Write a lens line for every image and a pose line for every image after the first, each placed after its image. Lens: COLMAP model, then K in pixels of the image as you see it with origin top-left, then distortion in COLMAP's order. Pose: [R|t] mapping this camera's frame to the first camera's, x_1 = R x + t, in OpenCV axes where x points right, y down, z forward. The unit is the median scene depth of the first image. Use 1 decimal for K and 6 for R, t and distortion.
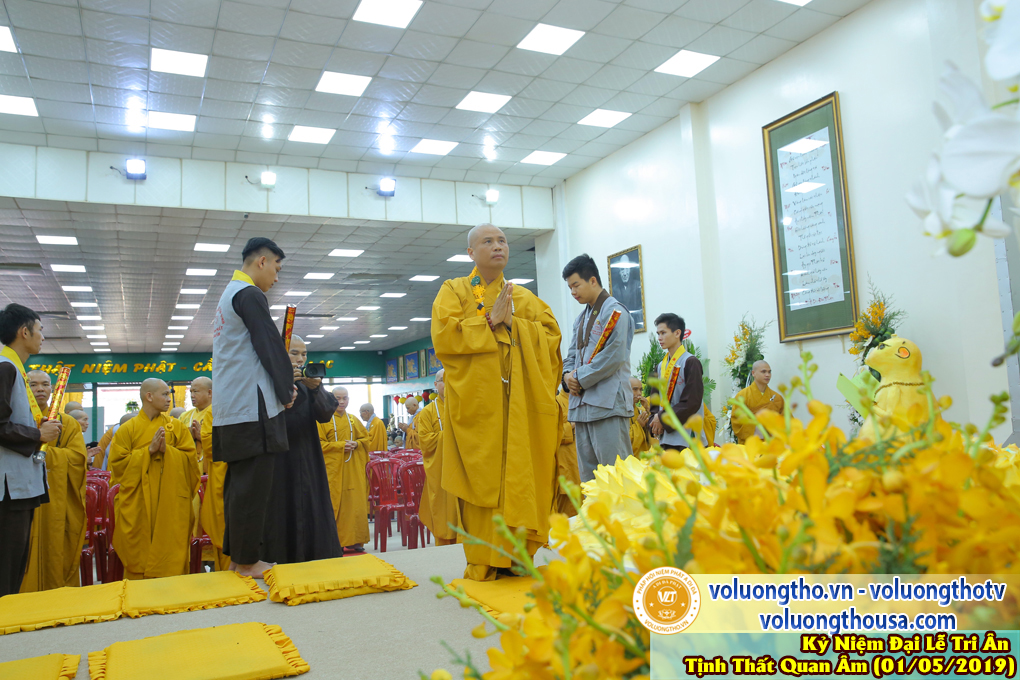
lens RADIAL K [[786.0, 0, 510.0], [0, 786.0, 340.0], [0, 0, 1]] dist [-0.099845, 0.097045]
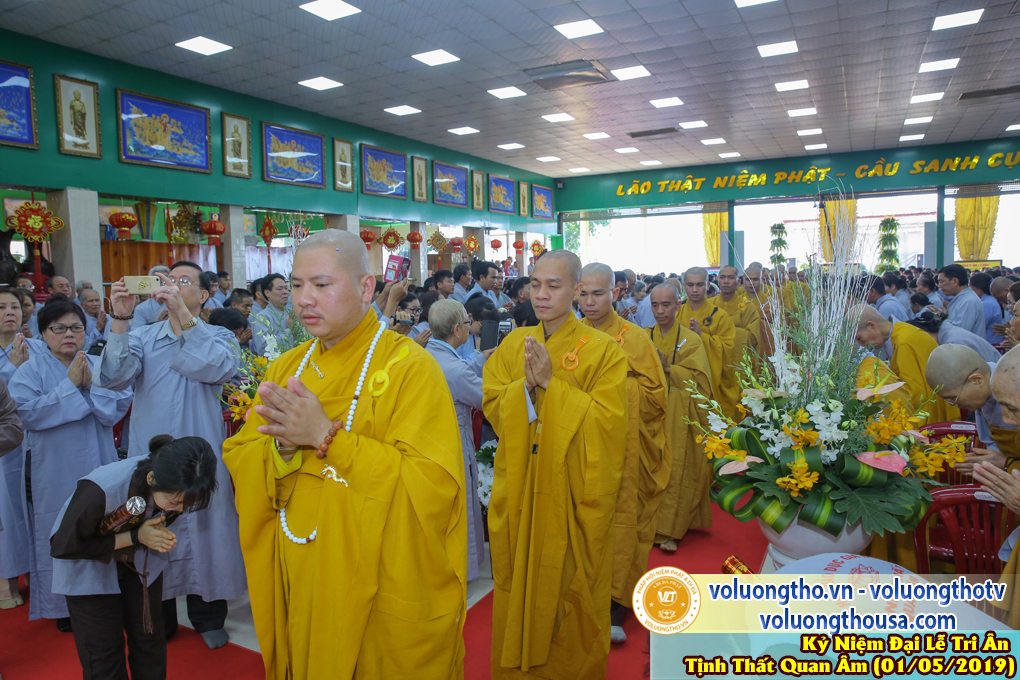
lens RADIAL K [[693.0, 0, 513.2], [0, 693.0, 333.2], [0, 0, 1]] dist [-0.114833, 0.092733]
pose [[0.601703, 0.095443, -0.792997, -0.818445], [0.075088, 0.981678, 0.175127, 0.424262], [0.795182, -0.164919, 0.583512, 3.233967]]
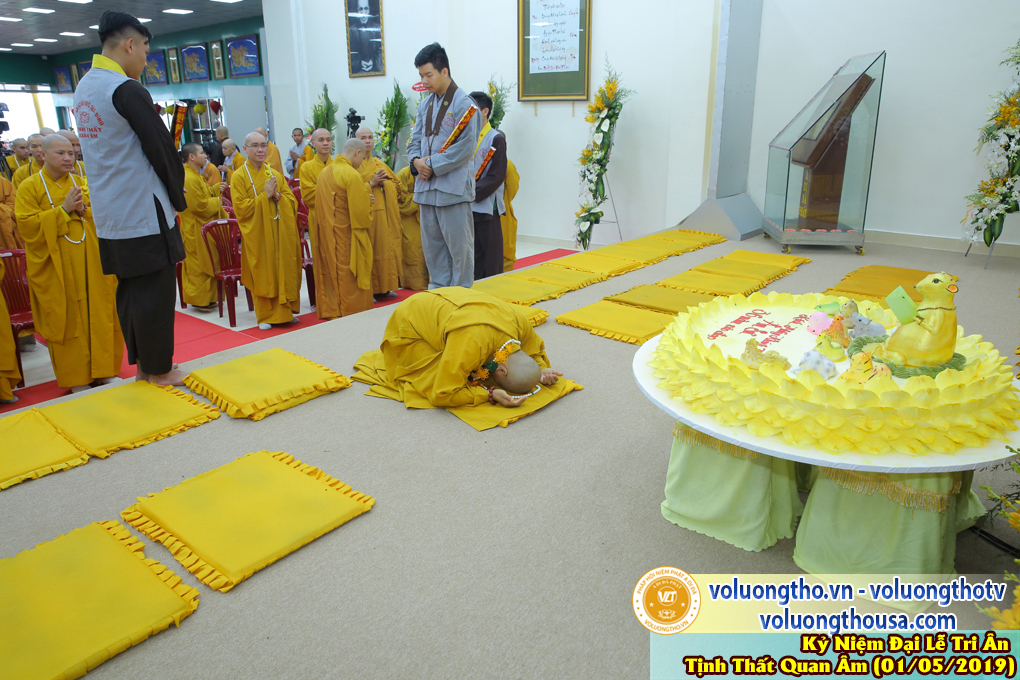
lens RADIAL K [[693.5, 0, 513.1], [0, 693.5, 333.0], [0, 0, 1]] dist [-0.114717, 0.092772]
pose [[0.905502, -0.085149, 0.415711, -0.221422], [-0.078097, 0.929486, 0.360496, -0.087053], [-0.417093, -0.358896, 0.835001, 0.070918]]
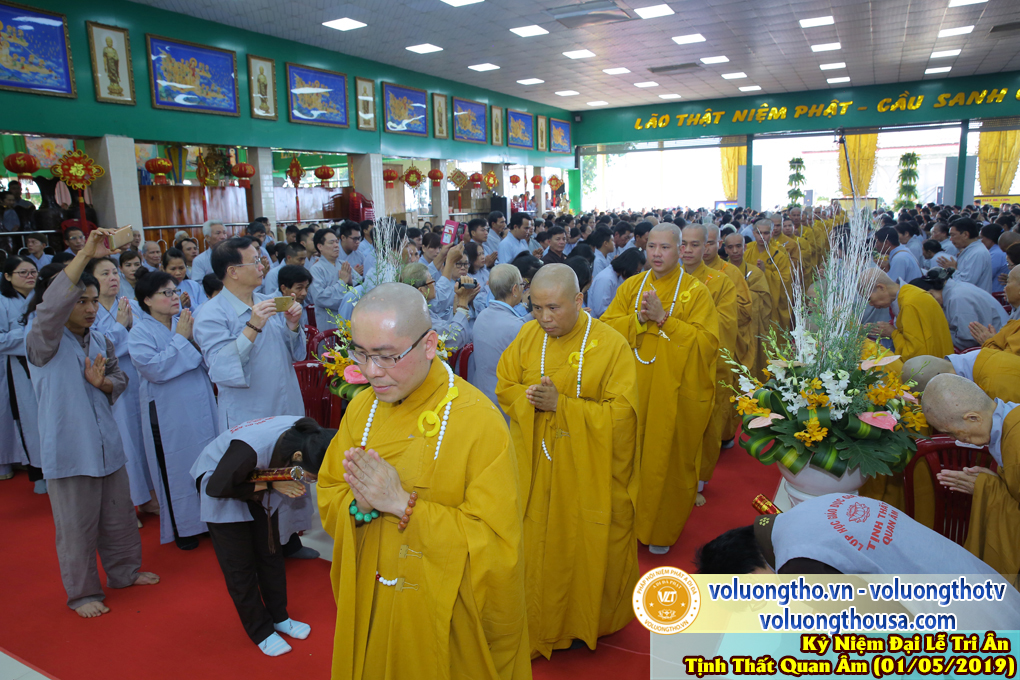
lens RADIAL K [[693.5, 0, 513.1], [0, 693.5, 333.0], [0, 0, 1]] dist [-0.114717, 0.092772]
pose [[0.588399, 0.175501, -0.789295, -0.758391], [0.080161, 0.958690, 0.272924, 0.349463], [0.804587, -0.223859, 0.550024, 3.124205]]
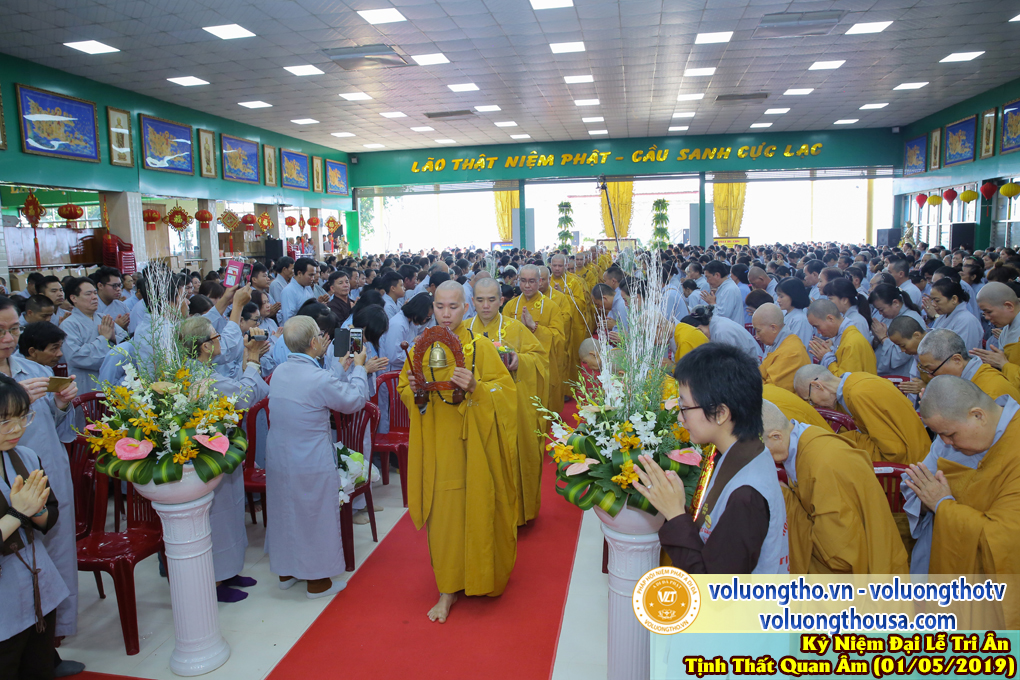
lens RADIAL K [[693.5, 0, 513.1], [0, 693.5, 333.0], [0, 0, 1]] dist [-0.114717, 0.092772]
pose [[0.811300, 0.104351, -0.575241, -0.800456], [0.042668, 0.970749, 0.236275, 0.341855], [0.583070, -0.216234, 0.783117, 3.125655]]
